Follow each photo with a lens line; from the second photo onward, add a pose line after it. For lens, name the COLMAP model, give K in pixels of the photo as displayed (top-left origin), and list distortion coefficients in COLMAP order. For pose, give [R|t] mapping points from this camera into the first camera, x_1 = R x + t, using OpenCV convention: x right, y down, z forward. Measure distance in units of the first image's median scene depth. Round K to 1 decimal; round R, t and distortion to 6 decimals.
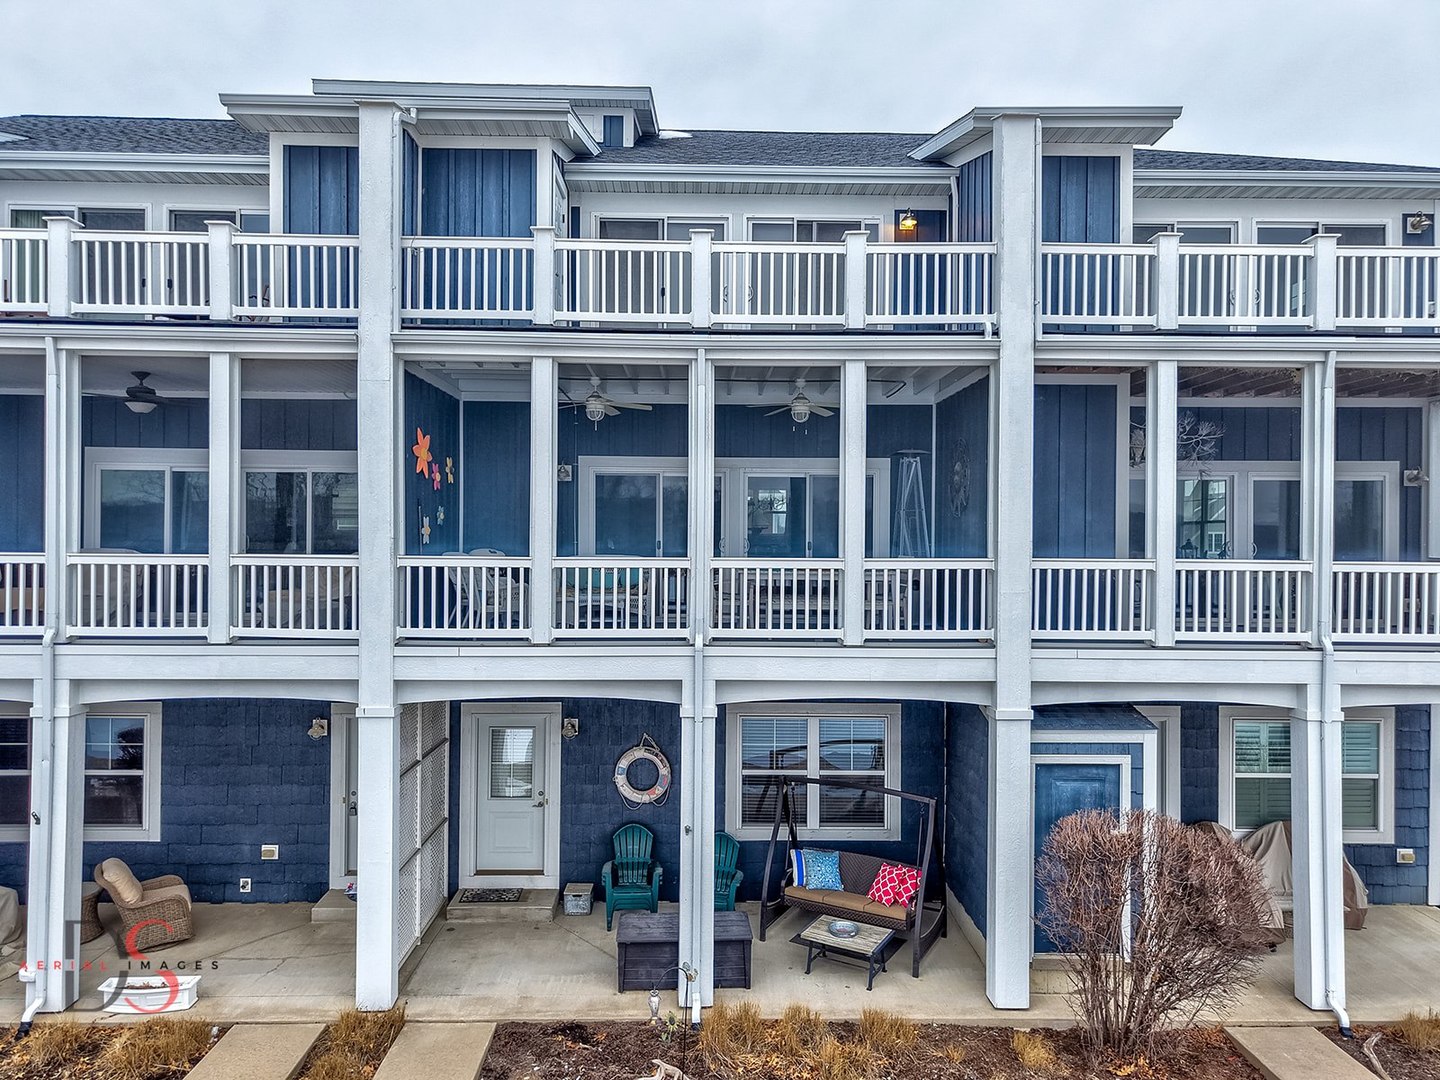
lens RADIAL K [[968.3, 0, 726.3], [0, 968.3, 542.5], [0, 0, 1]] dist [0.031872, -0.021504]
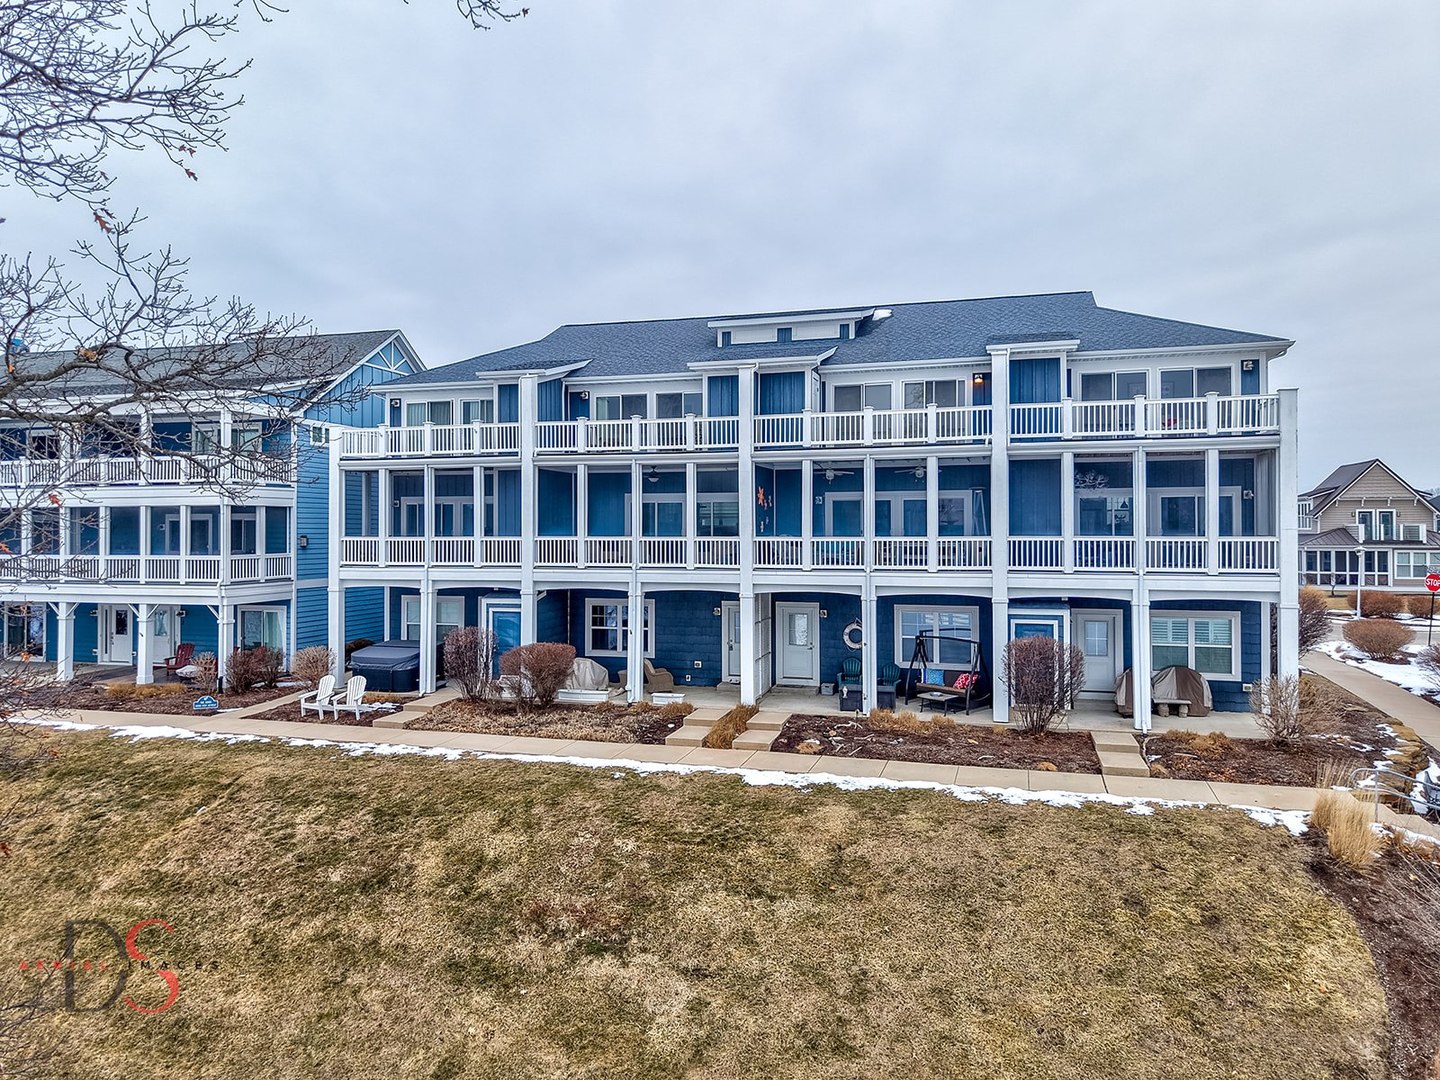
lens RADIAL K [[968.3, 0, 726.3], [0, 968.3, 542.5], [0, 0, 1]] dist [0.031872, -0.021504]
pose [[0.953431, -0.005252, -0.301566, 0.341058], [0.010281, 0.999833, 0.015093, -0.010002], [0.301436, -0.017490, 0.953326, -1.355692]]
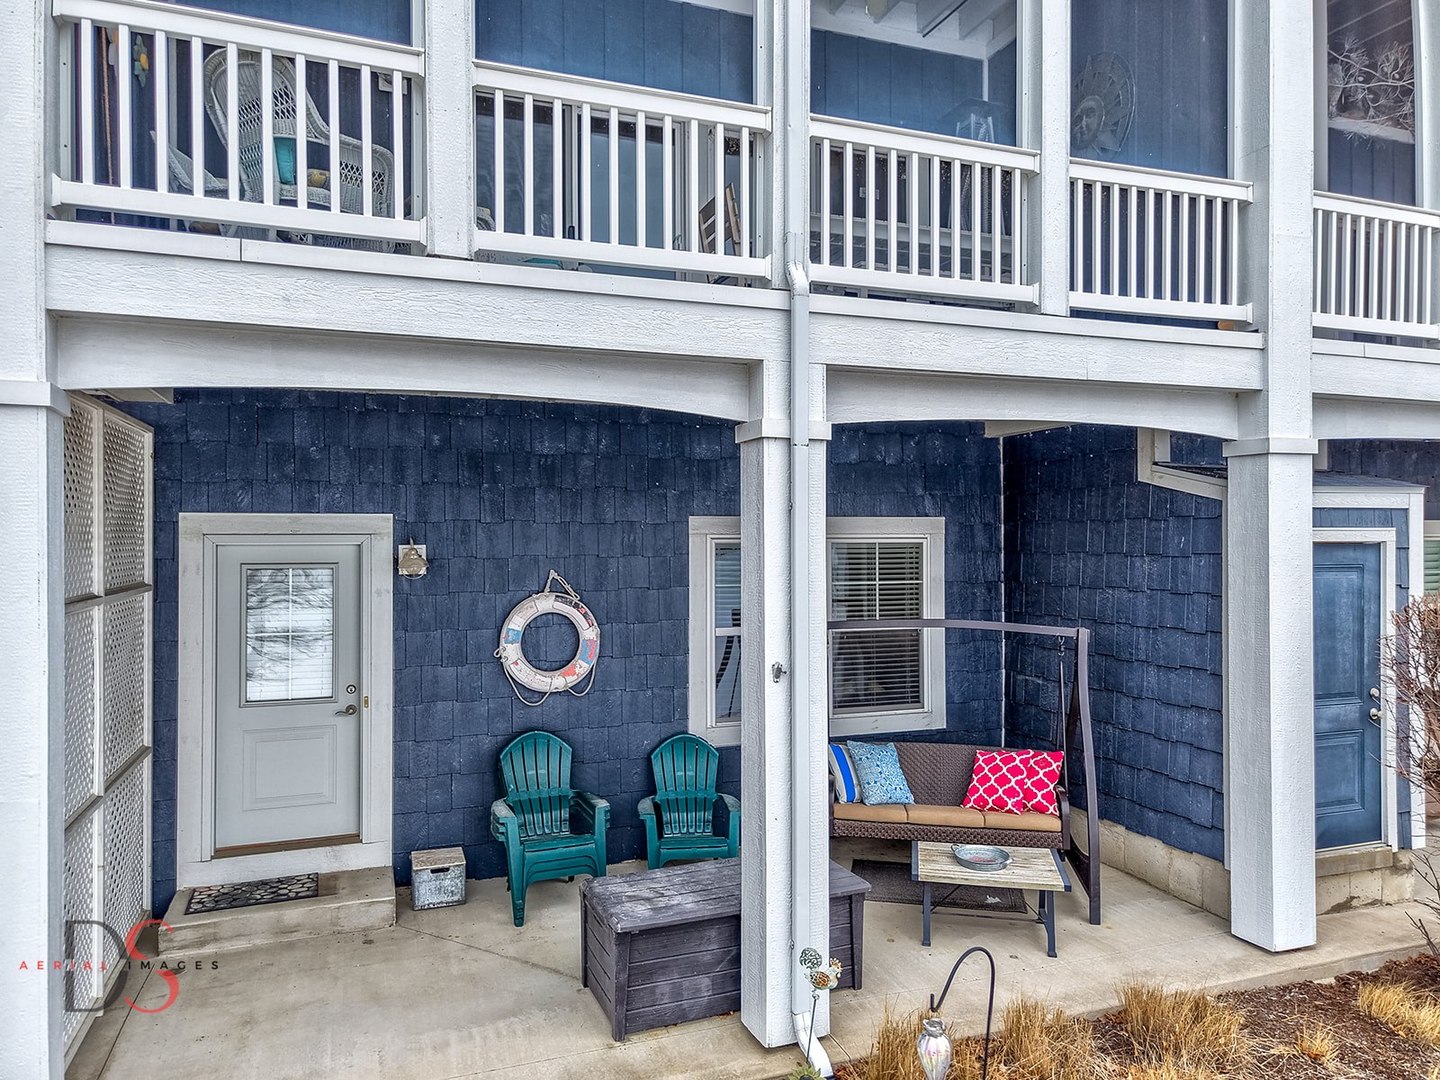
lens RADIAL K [[956.6, 0, 720.0], [0, 956.6, 540.0], [0, 0, 1]] dist [0.024827, -0.004803]
pose [[0.944521, -0.009313, 0.328319, -0.200342], [0.010966, 0.999935, -0.003185, 0.210658], [-0.328268, 0.006609, 0.944562, 0.514353]]
